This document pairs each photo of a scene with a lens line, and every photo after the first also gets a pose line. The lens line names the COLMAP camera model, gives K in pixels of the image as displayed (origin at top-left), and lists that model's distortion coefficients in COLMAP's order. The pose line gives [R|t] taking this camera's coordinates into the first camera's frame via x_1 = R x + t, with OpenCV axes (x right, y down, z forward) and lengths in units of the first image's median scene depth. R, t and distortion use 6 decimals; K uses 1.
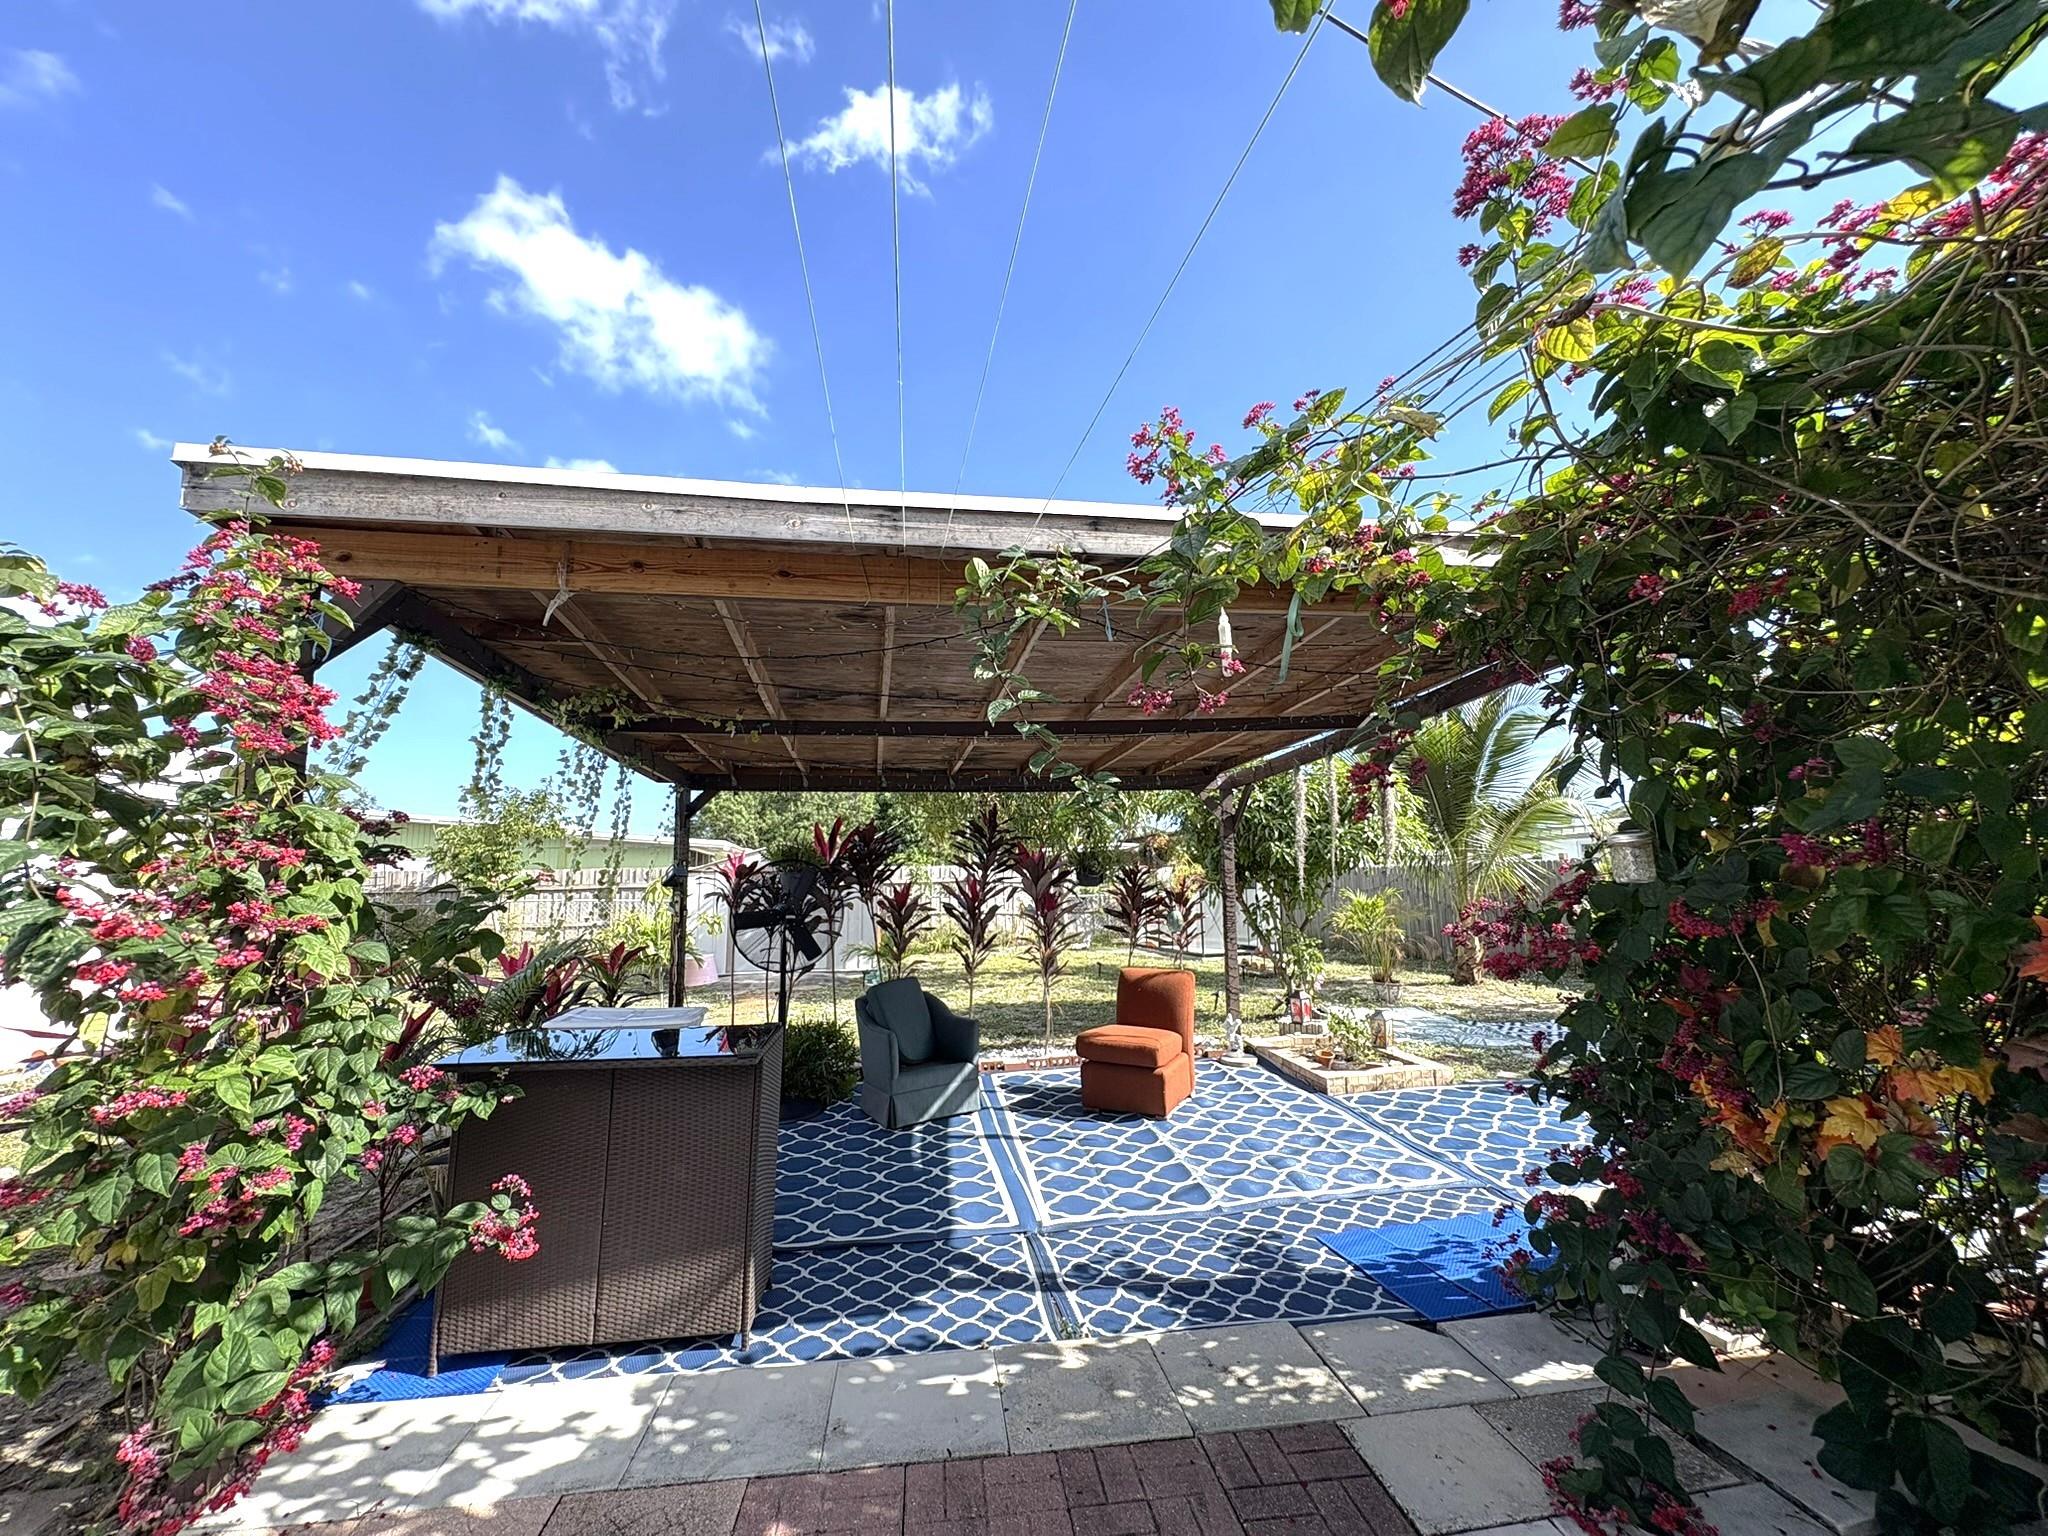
lens RADIAL K [[815.6, 0, 1024.0], [0, 815.6, 768.0], [0, 0, 1]] dist [0.001281, 0.000617]
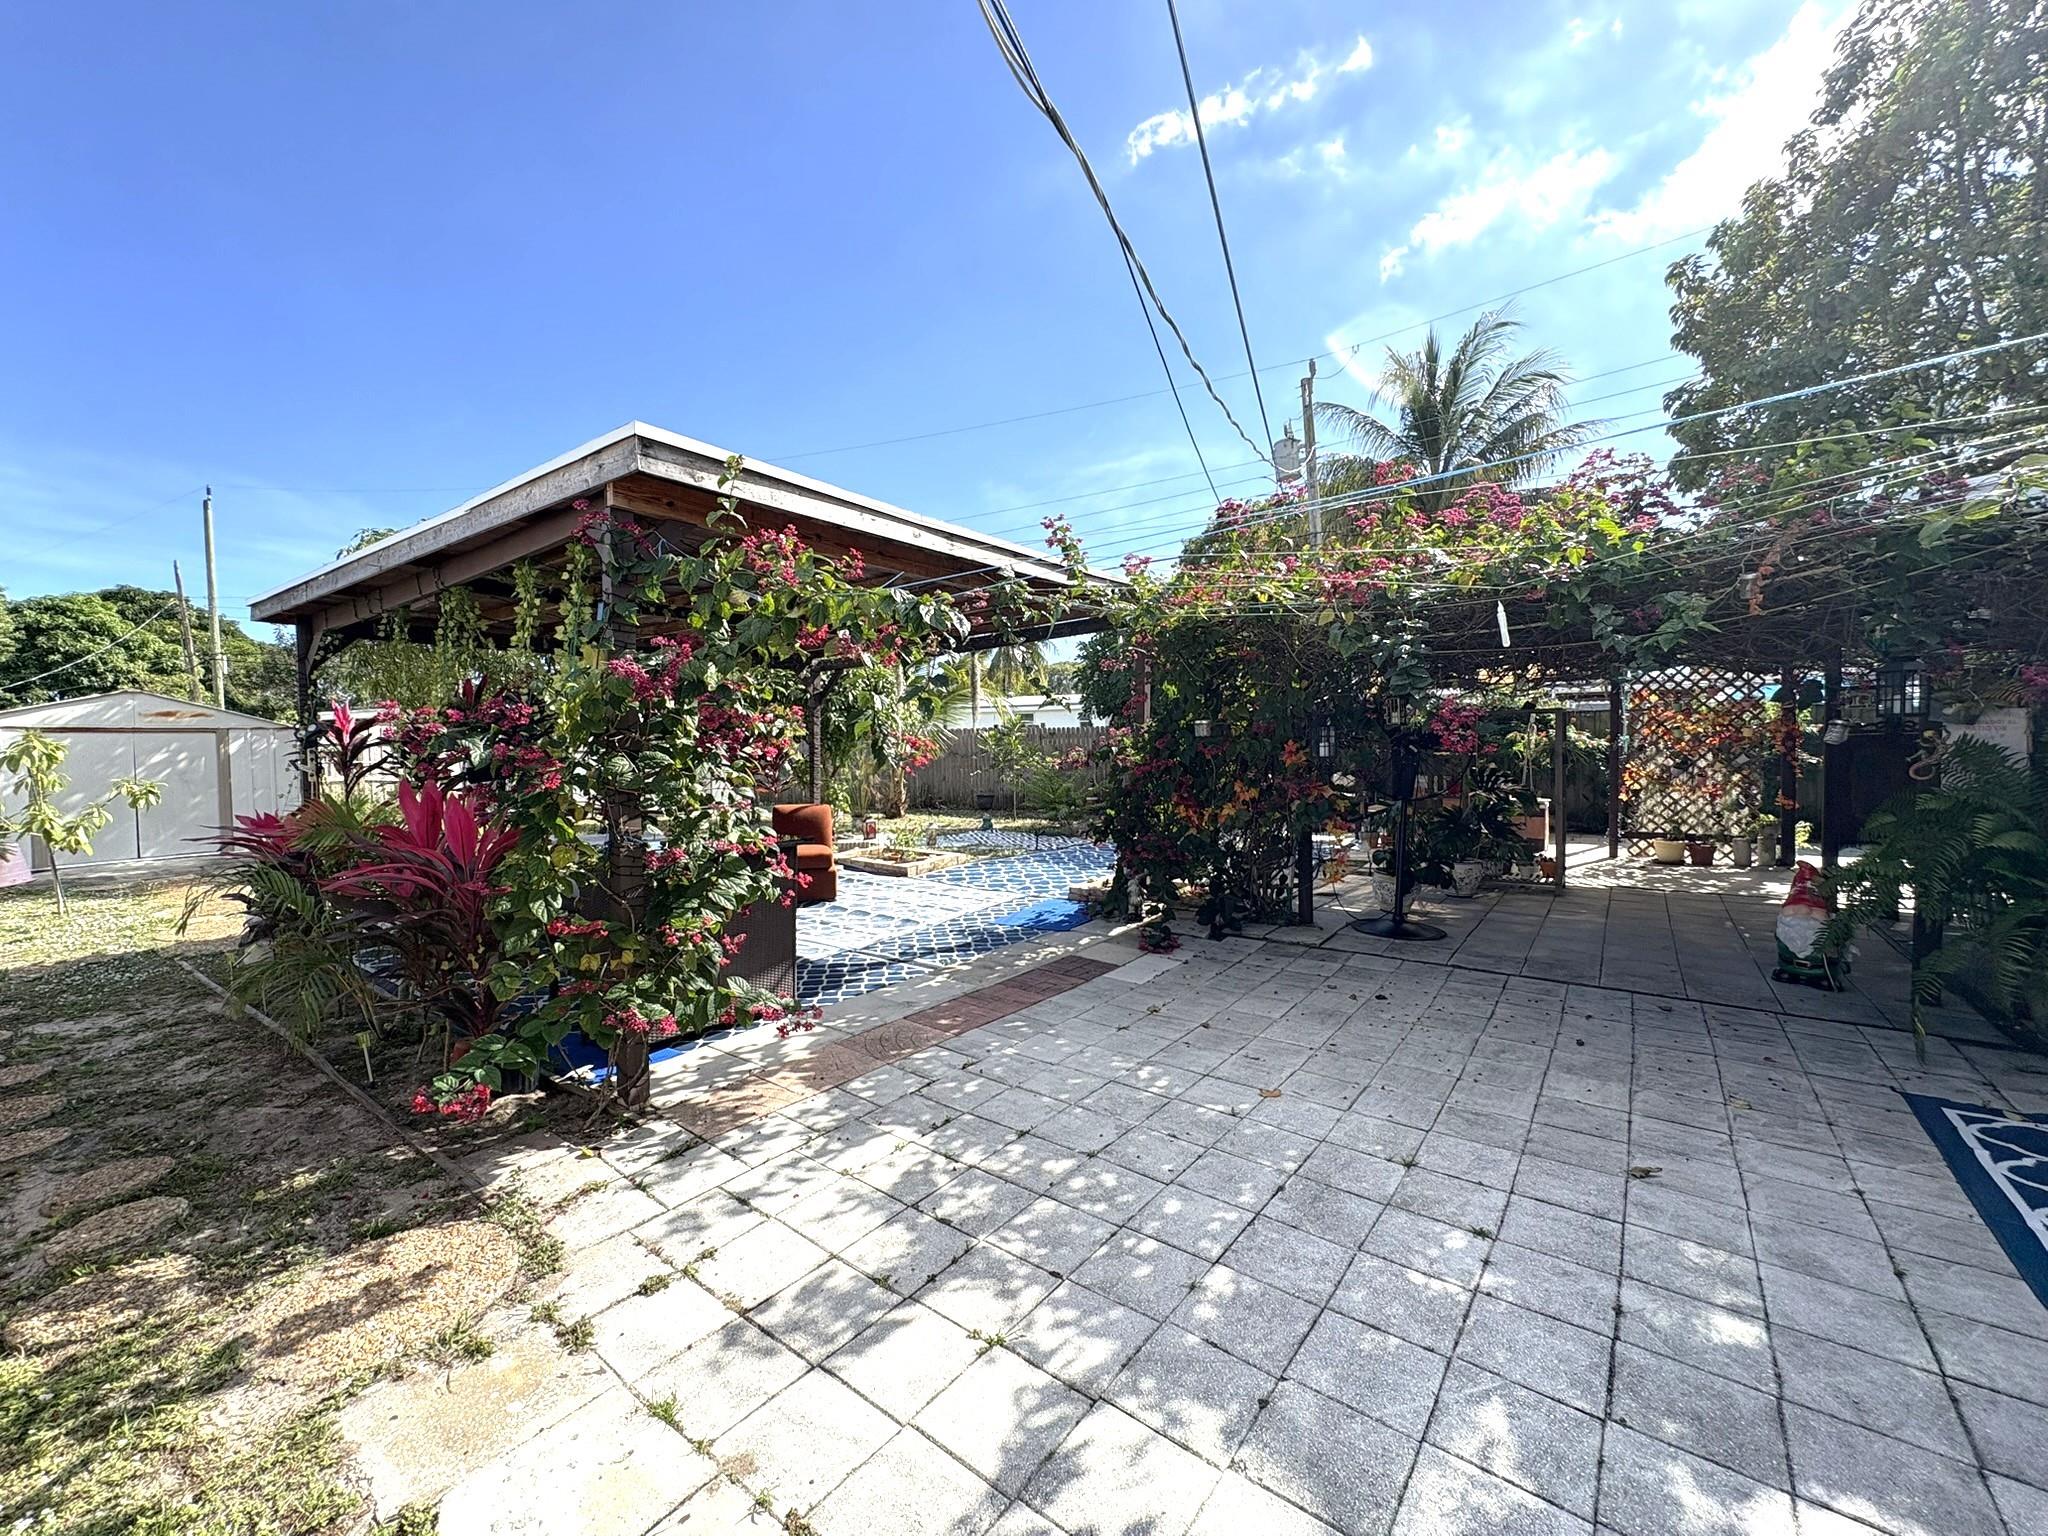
lens RADIAL K [[815.6, 0, 1024.0], [0, 815.6, 768.0], [0, 0, 1]] dist [0.001281, 0.000617]
pose [[0.700110, -0.016054, 0.713855, -1.099636], [-0.098620, 0.987992, 0.118940, -0.022945], [-0.707192, -0.153671, 0.690119, -0.376763]]
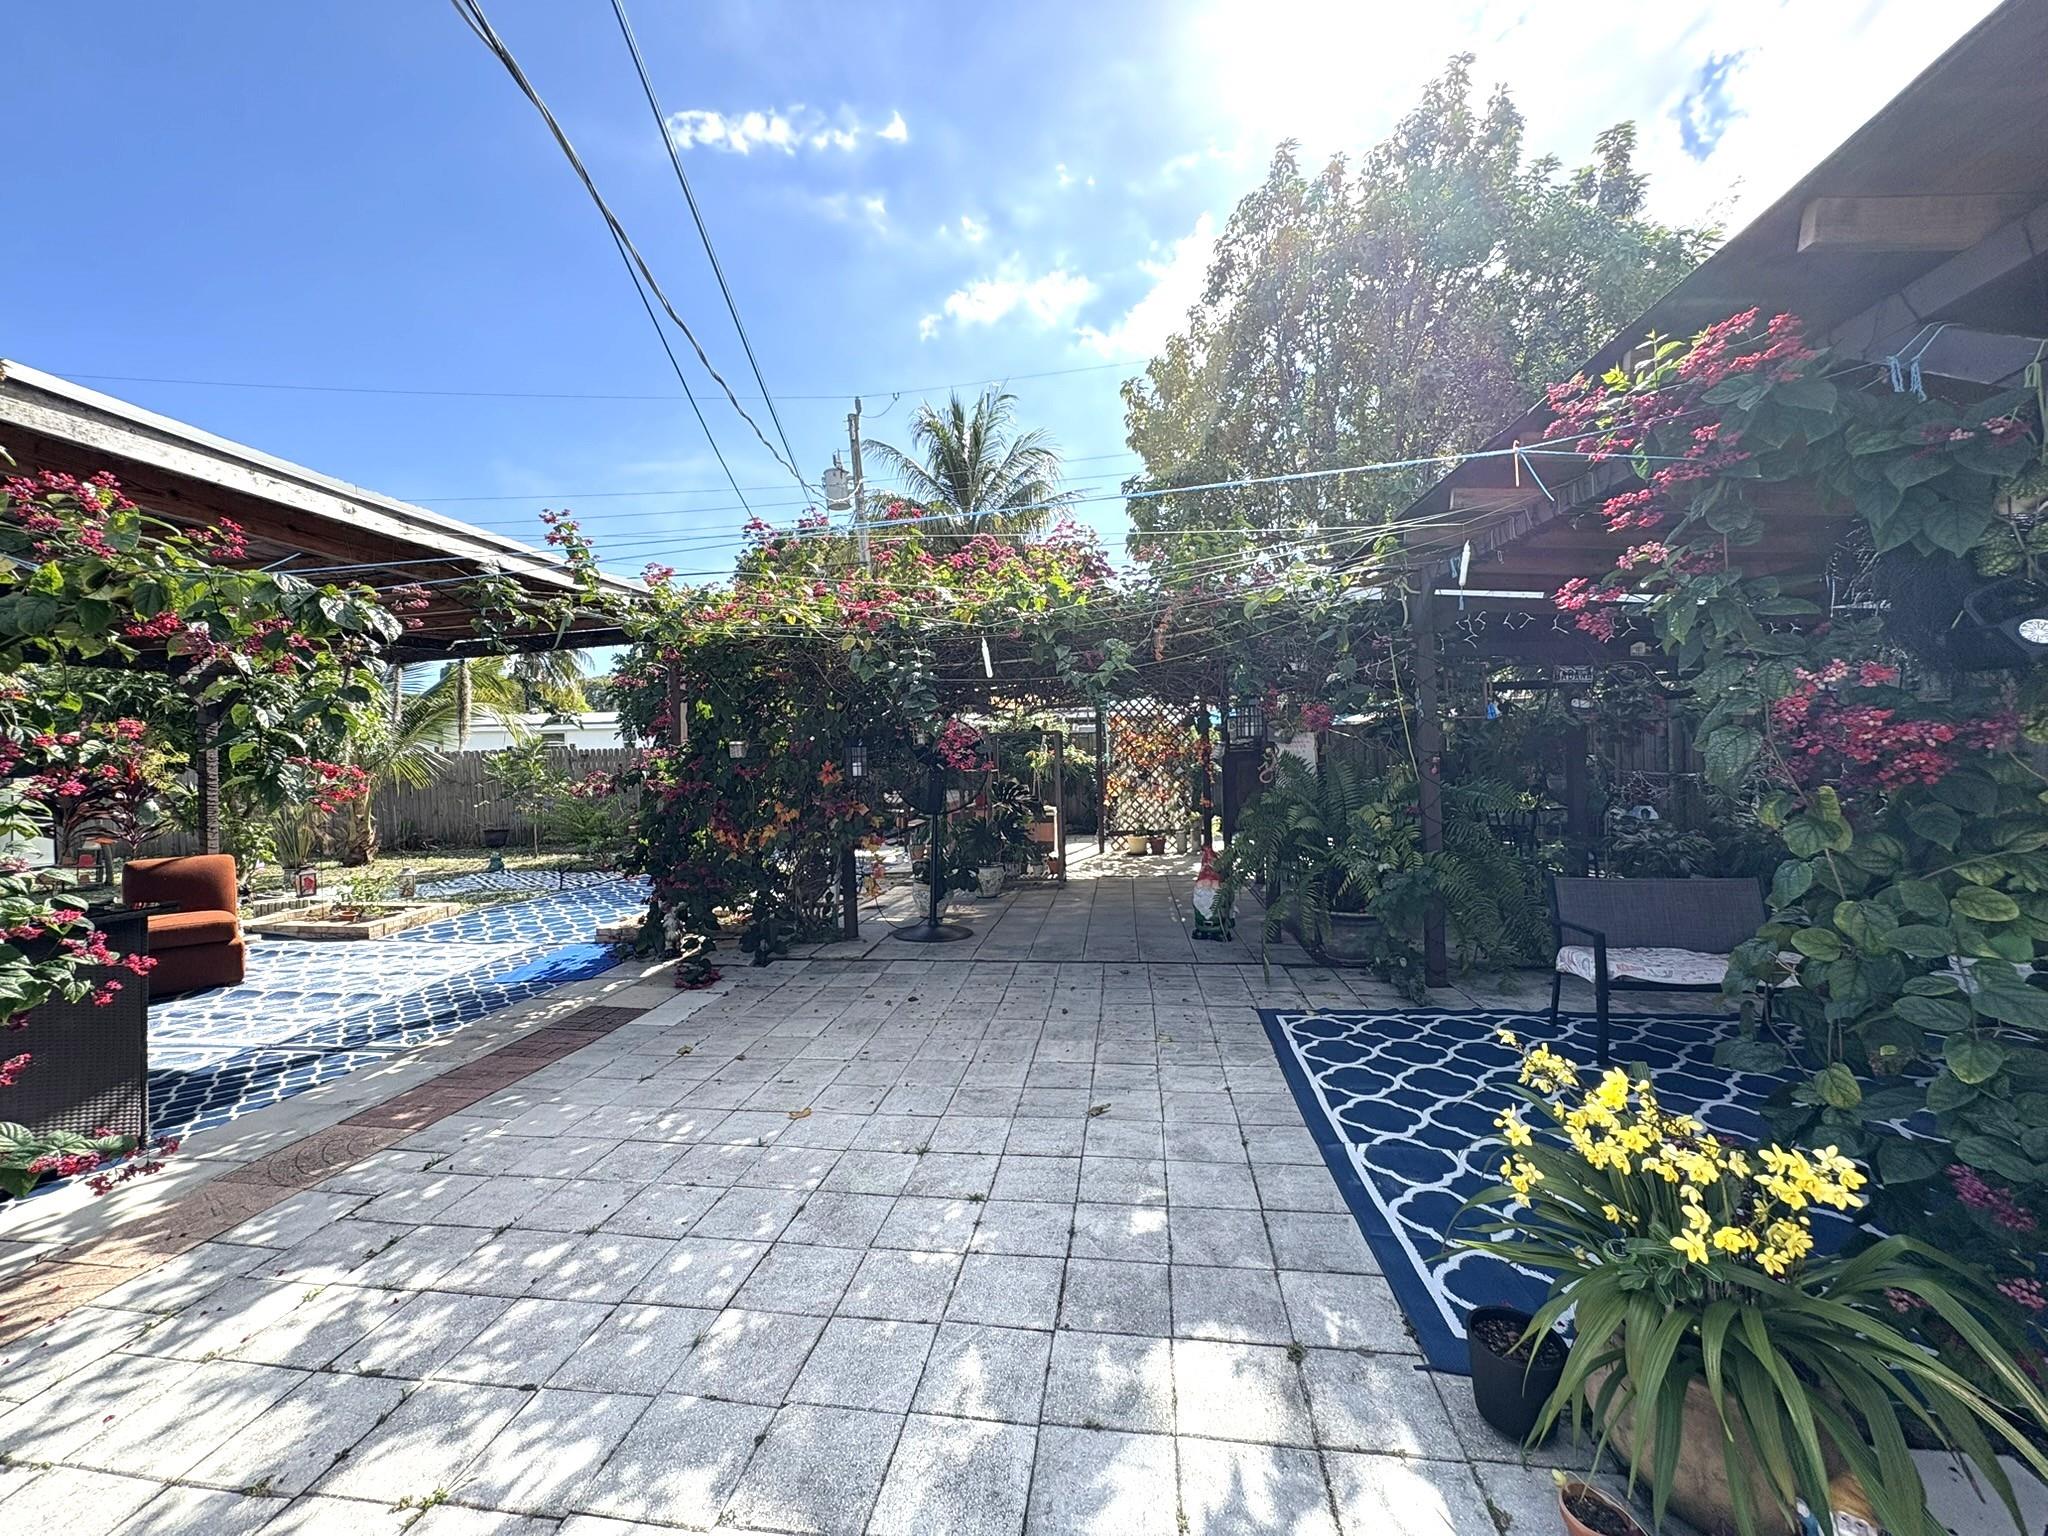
lens RADIAL K [[815.6, 0, 1024.0], [0, 815.6, 768.0], [0, 0, 1]] dist [0.001281, 0.000617]
pose [[0.253323, -0.007812, 0.967350, -1.072824], [-0.114872, 0.992649, 0.038098, -0.031483], [-0.960537, -0.120772, 0.250563, -0.428996]]
